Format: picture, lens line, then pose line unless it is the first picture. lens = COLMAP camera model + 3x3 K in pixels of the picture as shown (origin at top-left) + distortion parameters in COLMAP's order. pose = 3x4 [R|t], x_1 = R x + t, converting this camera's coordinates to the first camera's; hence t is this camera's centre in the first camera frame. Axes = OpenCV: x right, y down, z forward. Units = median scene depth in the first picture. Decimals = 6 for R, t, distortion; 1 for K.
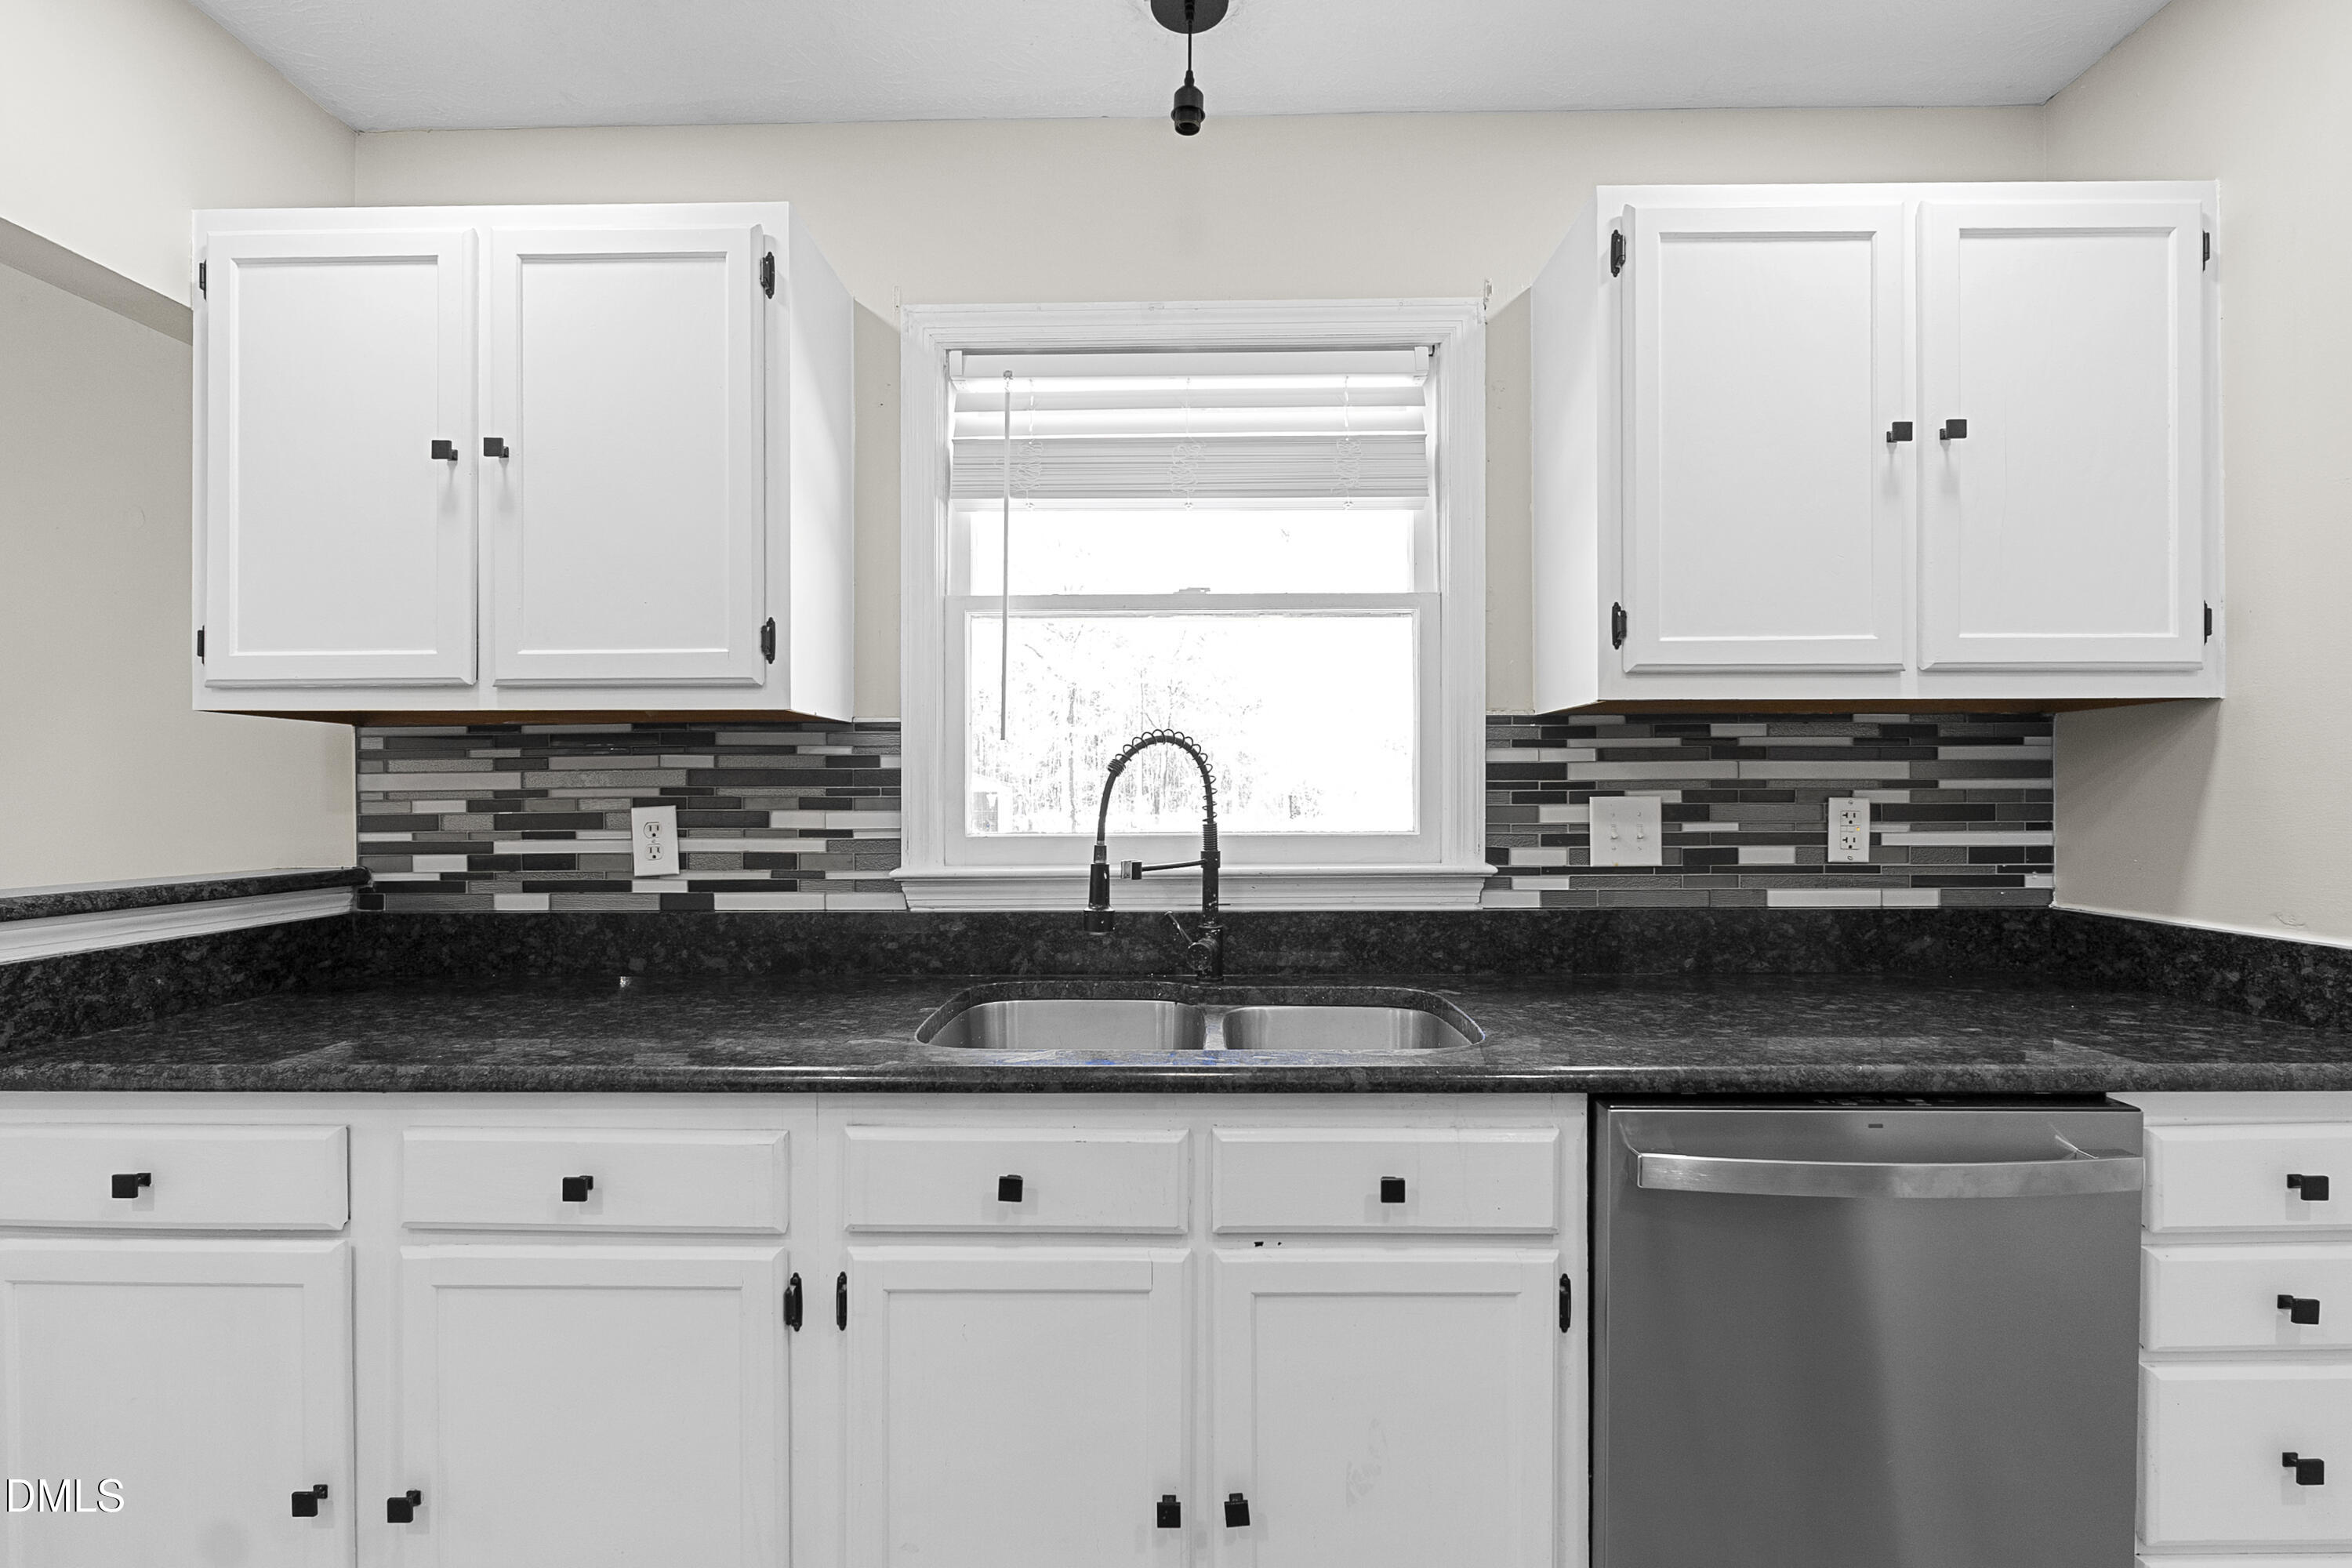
lens RADIAL K [[1049.8, 0, 1160.8], [0, 1049.8, 800.7], [0, 0, 1]] dist [-0.002085, 0.000505]
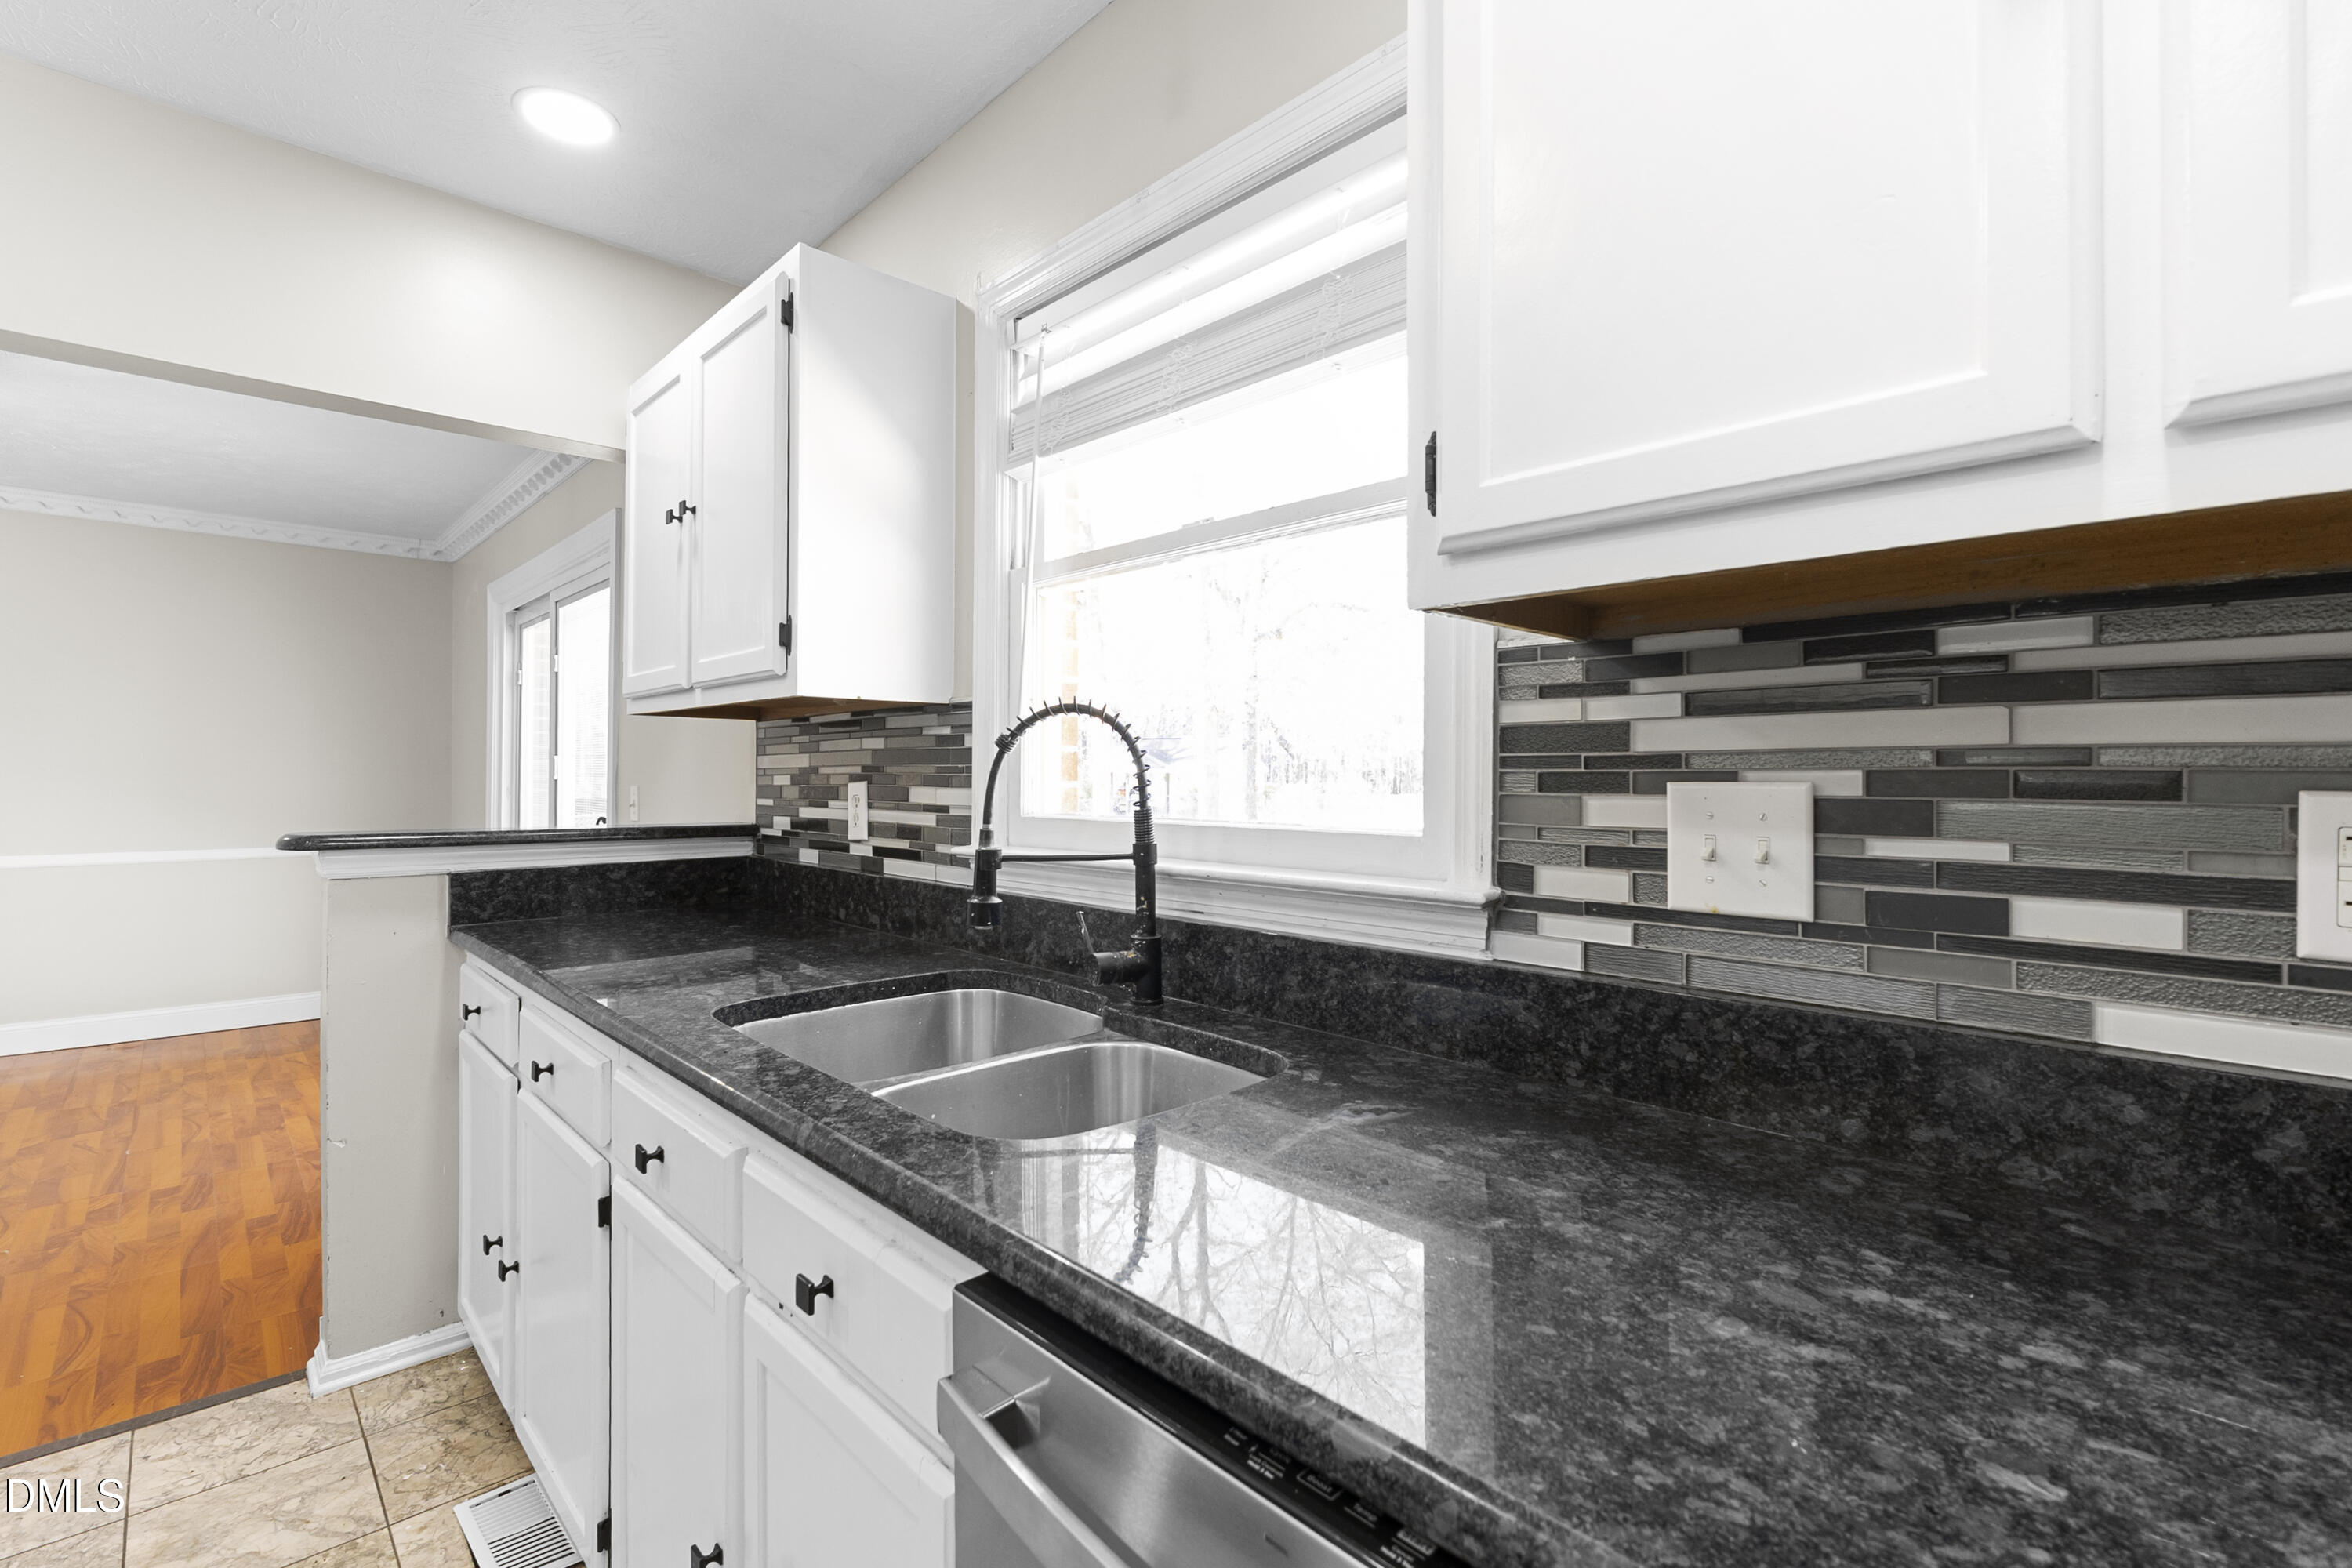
lens RADIAL K [[1049.3, 0, 1177.0], [0, 1049.3, 774.1], [0, 0, 1]] dist [-0.000071, 0.000060]
pose [[0.702606, 0.005445, -0.711558, 0.619016], [-0.010431, 0.999942, -0.002647, -0.003644], [0.711503, 0.009282, 0.702622, 0.431037]]
